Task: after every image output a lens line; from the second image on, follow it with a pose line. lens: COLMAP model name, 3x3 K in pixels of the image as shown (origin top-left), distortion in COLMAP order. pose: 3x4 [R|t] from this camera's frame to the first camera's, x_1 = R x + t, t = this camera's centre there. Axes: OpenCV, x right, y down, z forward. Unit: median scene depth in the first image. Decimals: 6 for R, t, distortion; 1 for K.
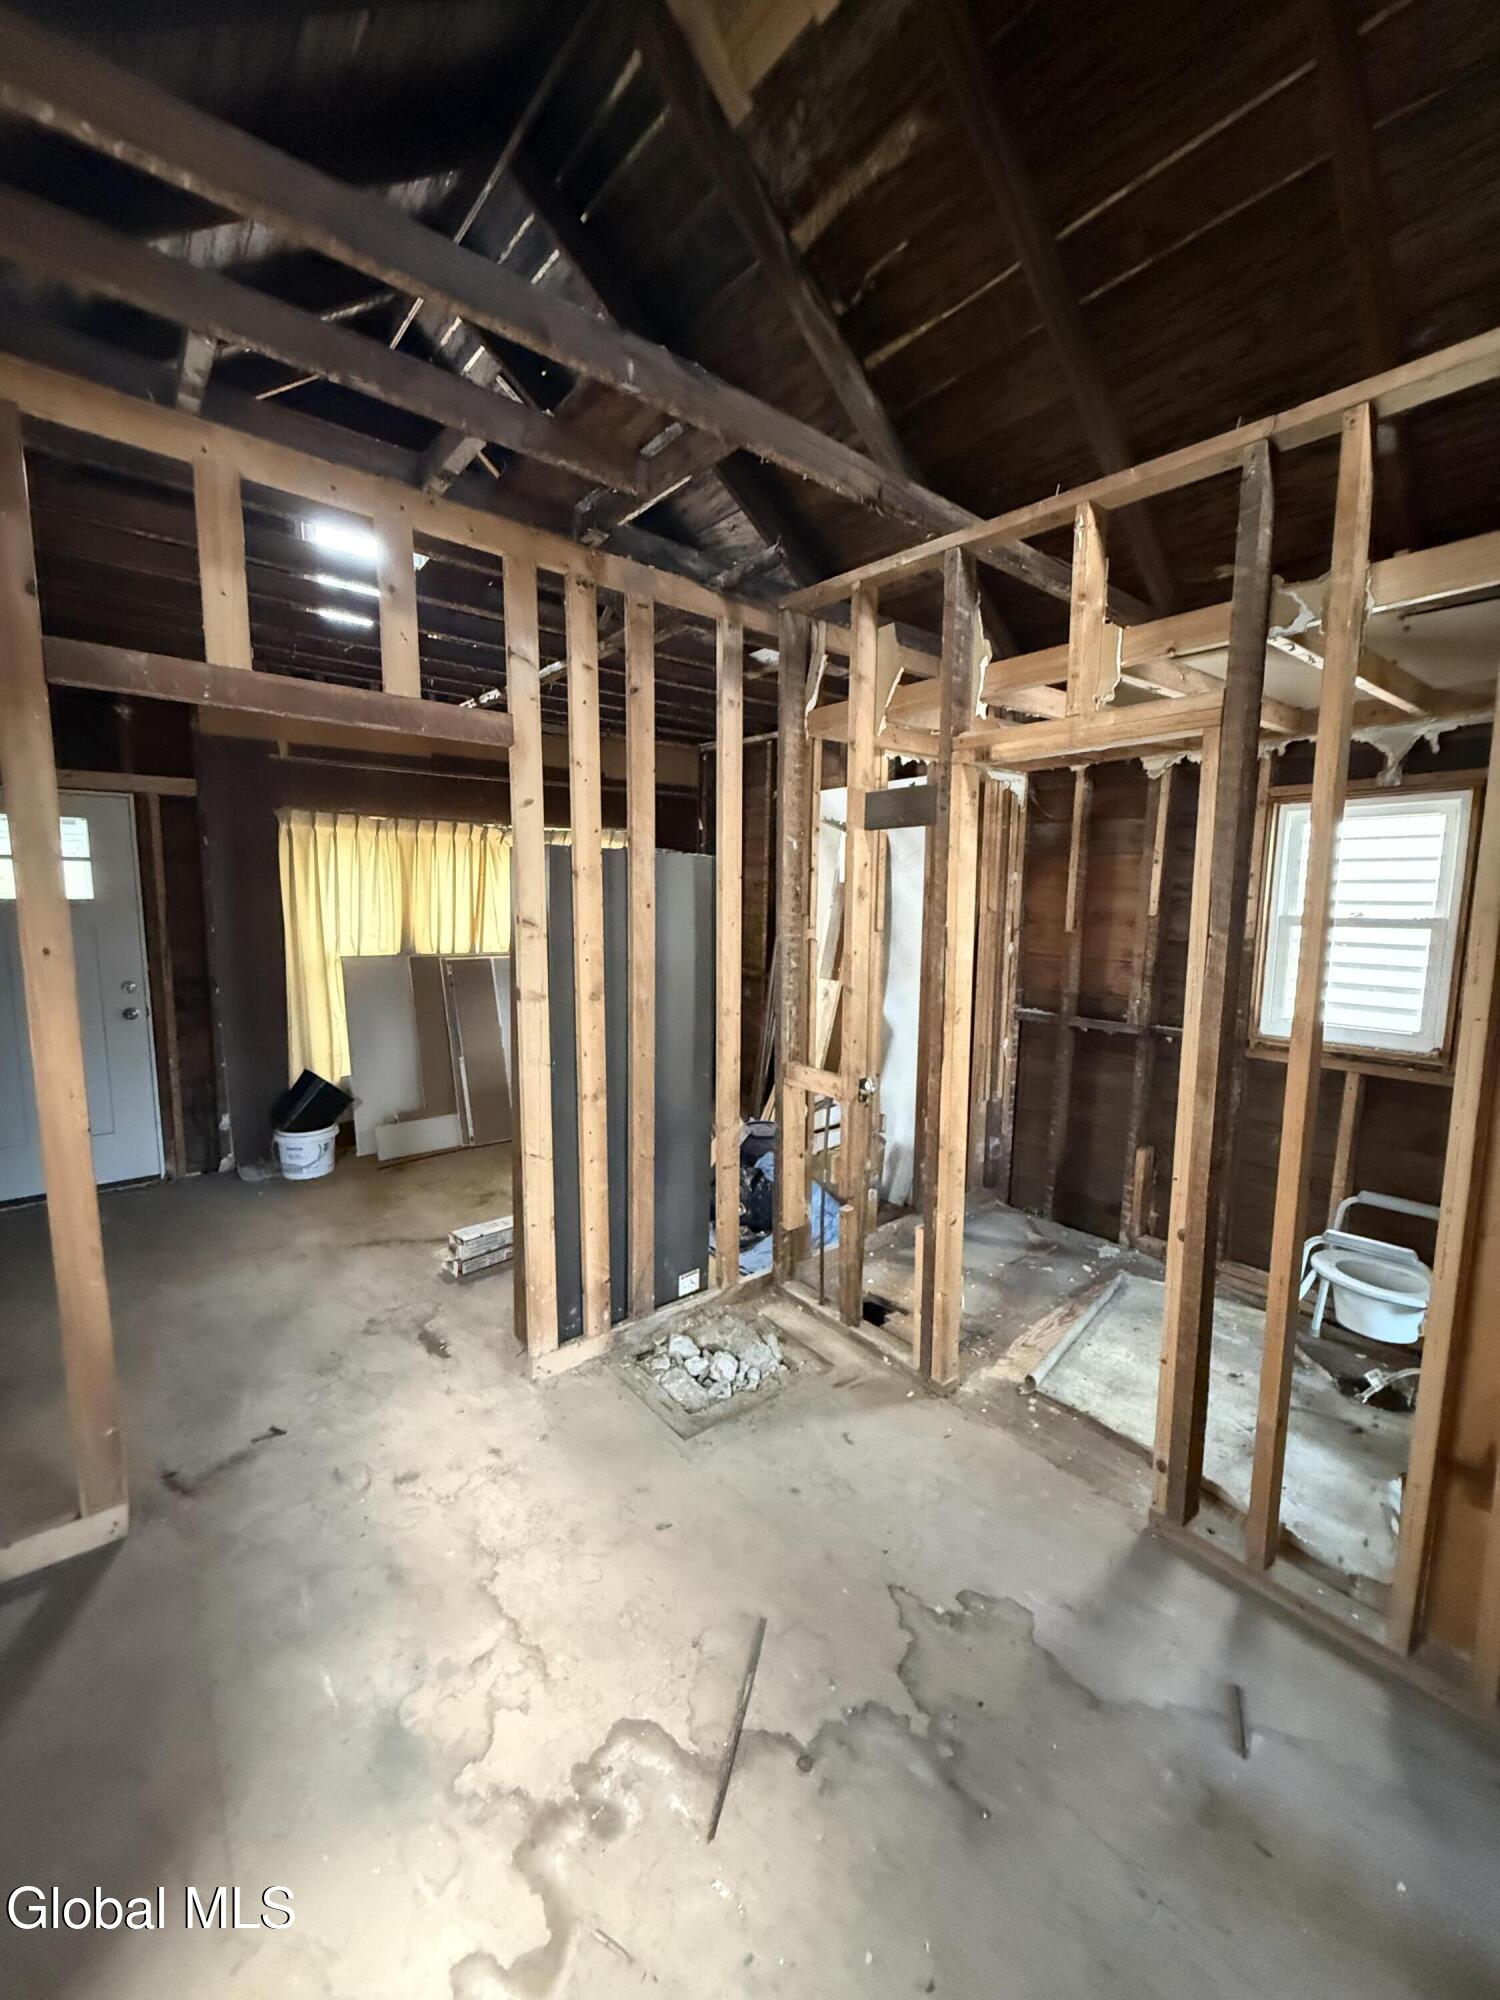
lens RADIAL K [[801.1, 0, 748.1], [0, 801.1, 996.3], [0, 0, 1]] dist [0.004661, -0.000673]
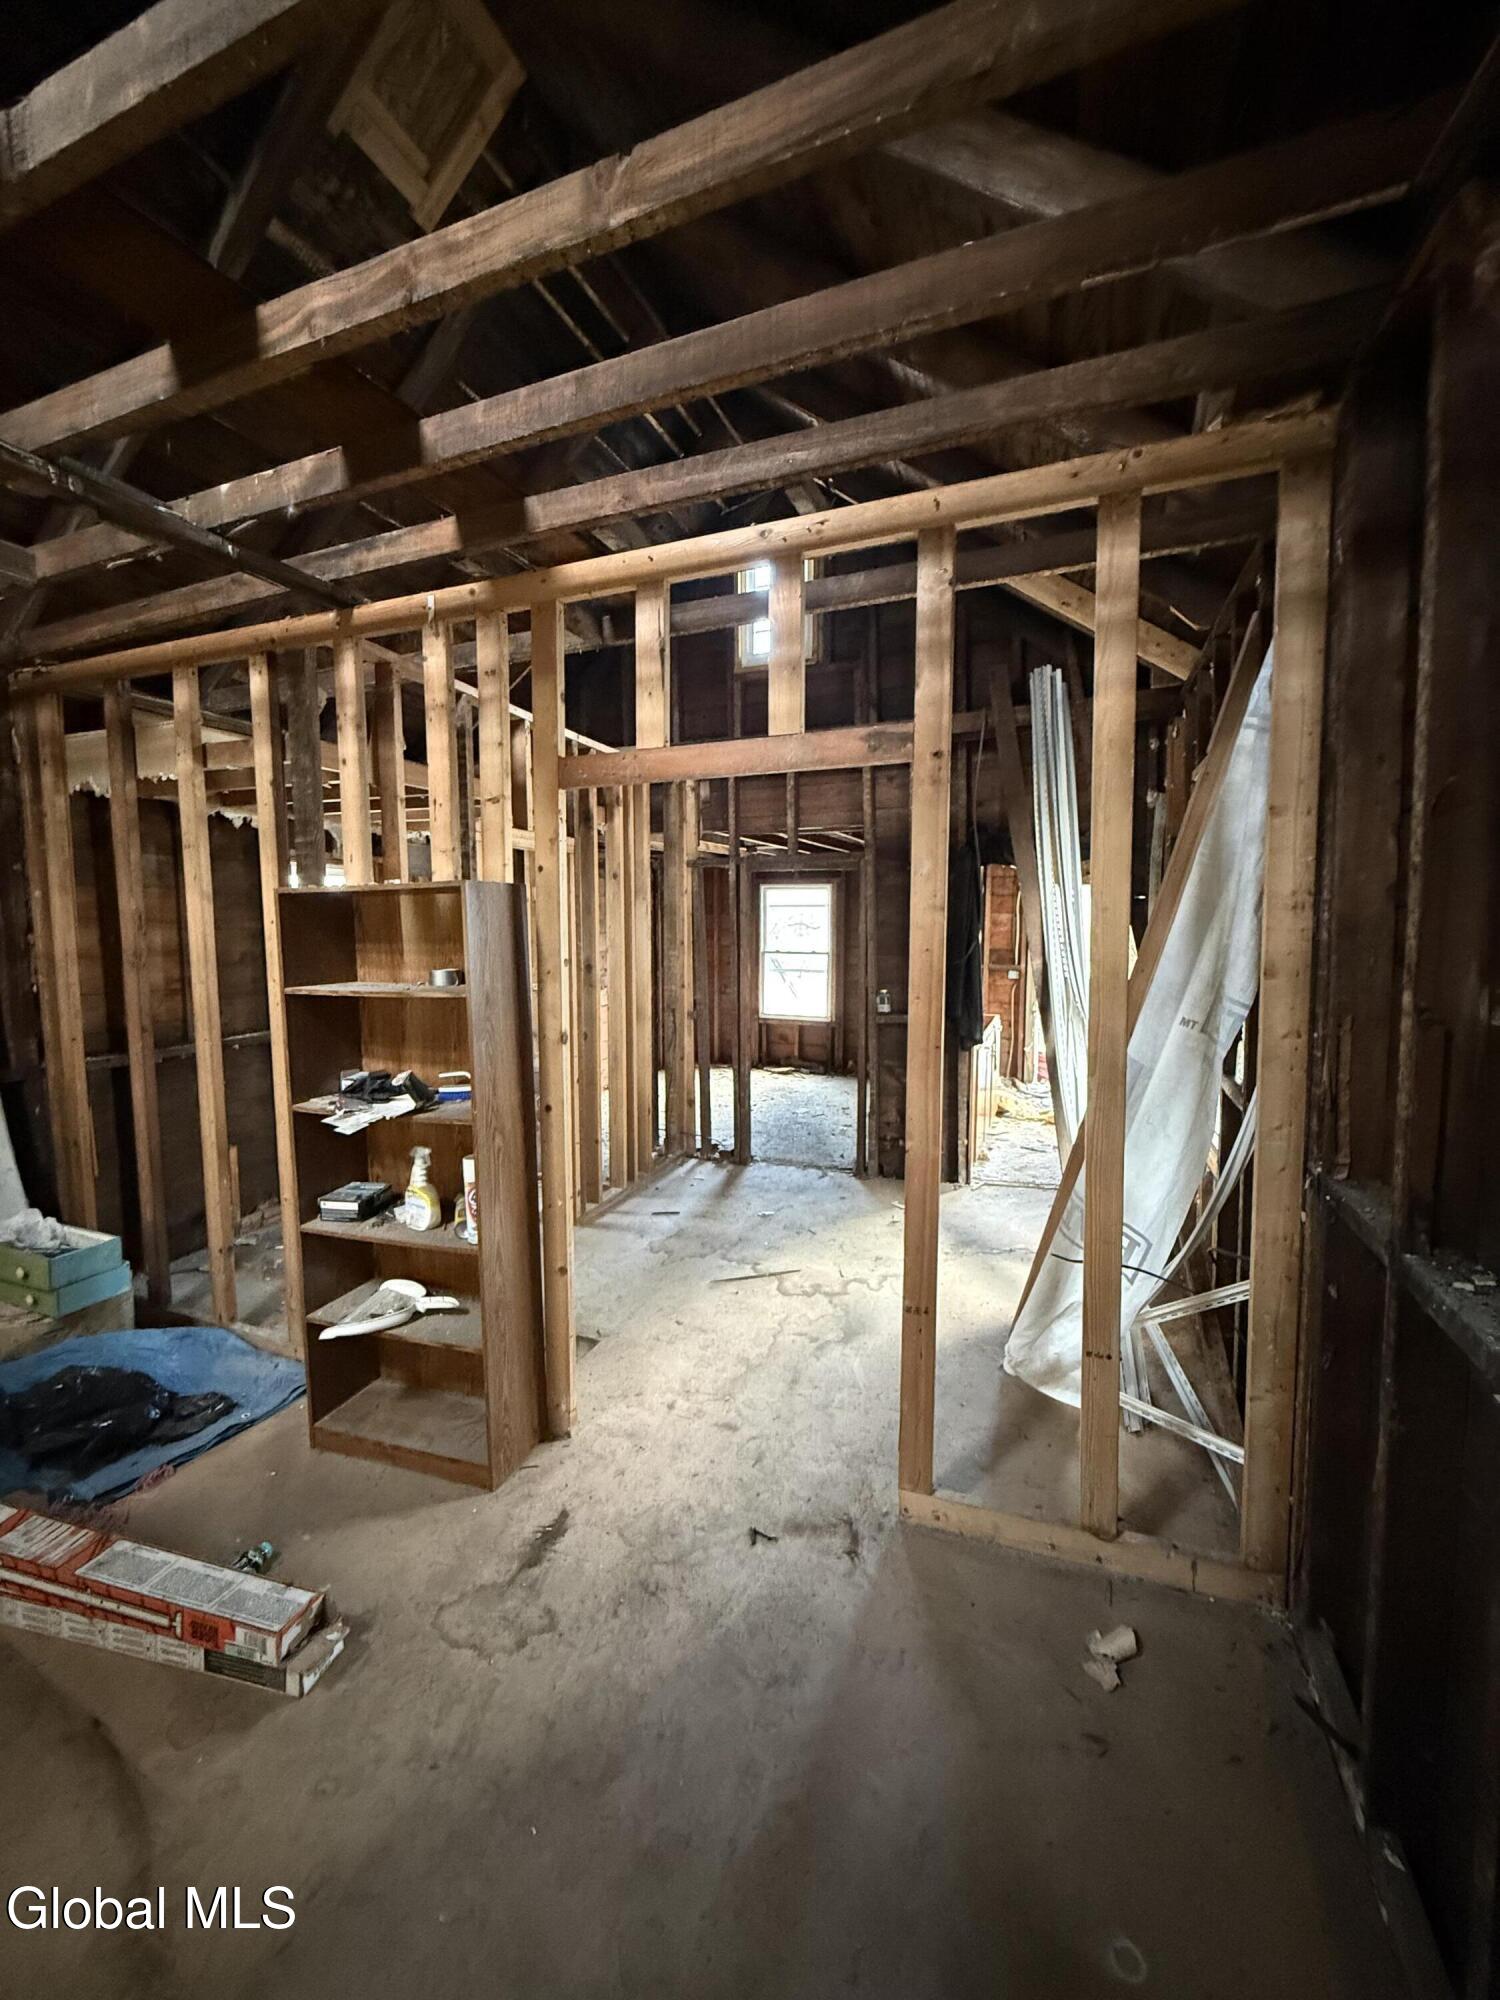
lens RADIAL K [[801.1, 0, 753.5], [0, 801.1, 990.7], [0, 0, 1]] dist [0.004661, -0.000673]
pose [[-0.500658, -0.087345, 0.861227, -1.013676], [0.101816, 0.982049, 0.158788, -0.159001], [-0.859637, 0.167185, -0.482778, 1.031066]]
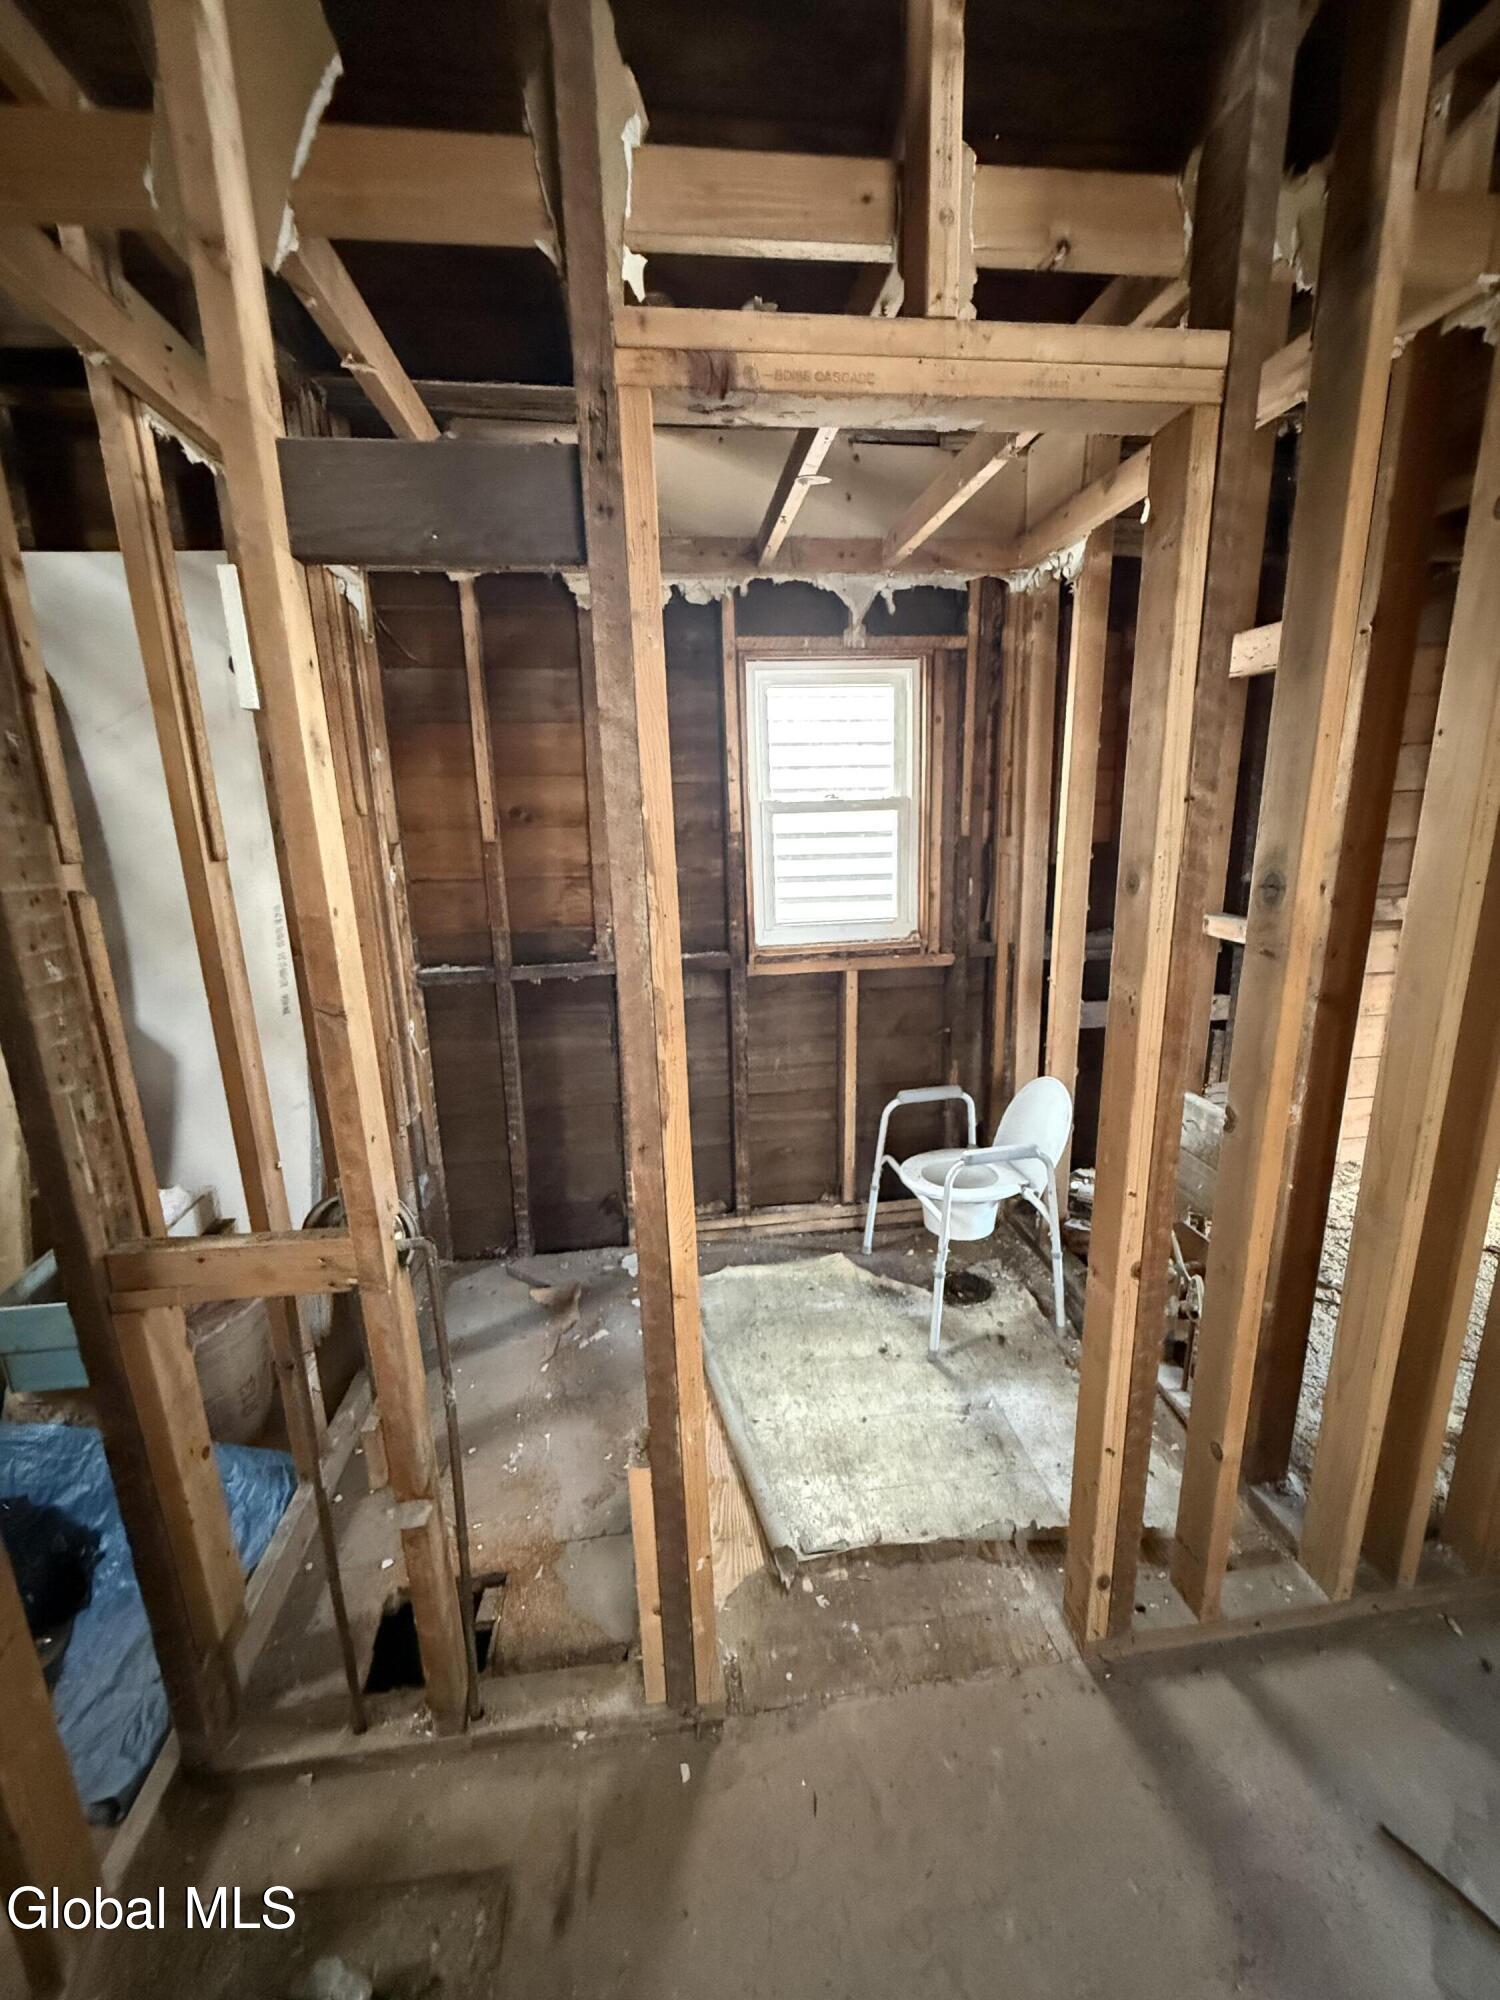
lens RADIAL K [[801.1, 0, 753.5], [0, 801.1, 994.8], [0, 0, 1]] dist [0.004661, -0.000673]
pose [[0.520585, -0.216624, 0.825872, -0.071735], [0.138813, 0.975883, 0.168471, -0.047772], [-0.842450, 0.026938, 0.538101, 0.581106]]
